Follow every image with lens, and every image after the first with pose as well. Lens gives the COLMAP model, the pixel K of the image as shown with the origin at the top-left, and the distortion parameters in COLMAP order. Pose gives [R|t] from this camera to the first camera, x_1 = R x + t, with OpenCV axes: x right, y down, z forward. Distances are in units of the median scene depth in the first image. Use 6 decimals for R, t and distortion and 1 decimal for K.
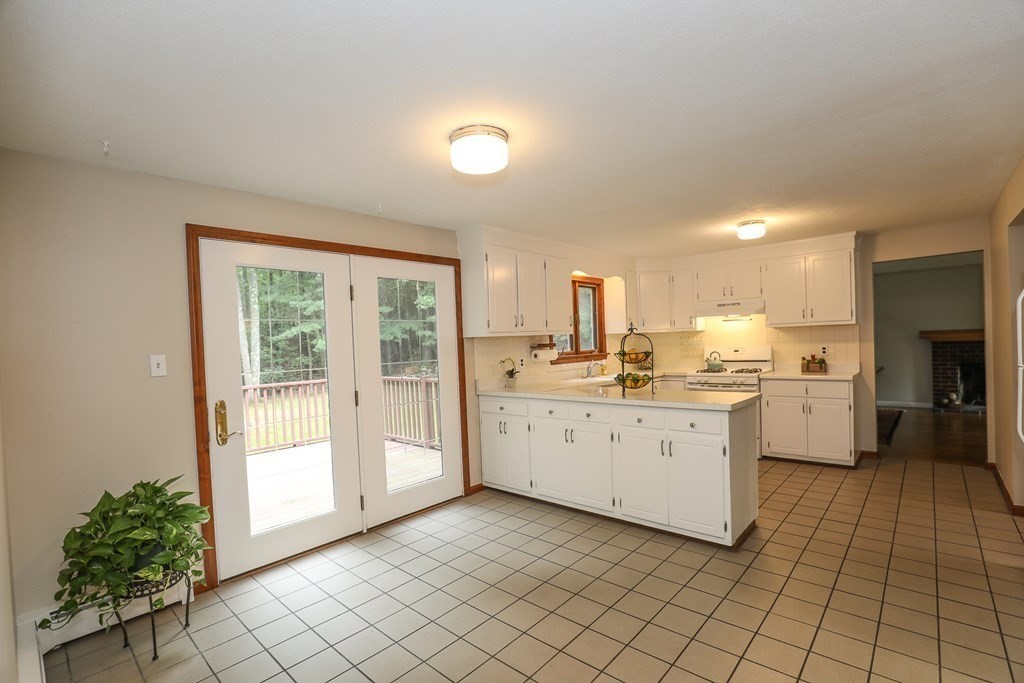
lens RADIAL K [[475.3, 0, 515.5], [0, 475.3, 349.7], [0, 0, 1]] dist [-0.023259, 0.000650]
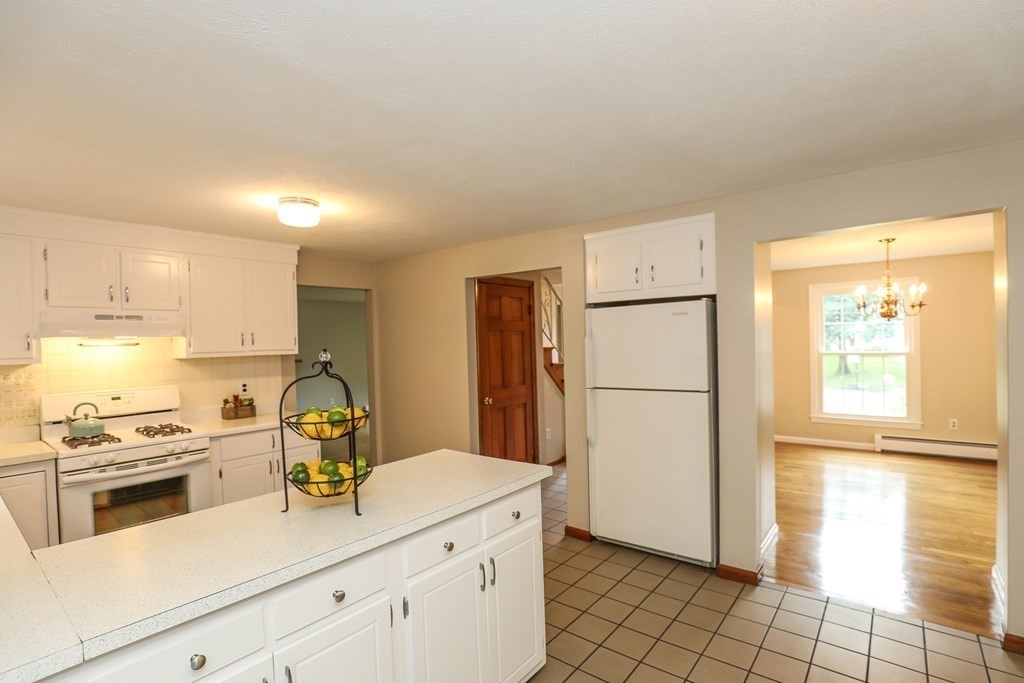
lens RADIAL K [[484.1, 0, 518.0], [0, 484.1, 343.8], [0, 0, 1]] dist [-0.026063, 0.000597]
pose [[-0.058327, 0.032706, 0.997762, -0.149542], [0.044185, 0.998568, -0.030149, -0.026192], [-0.997319, 0.042327, -0.059689, 0.578872]]
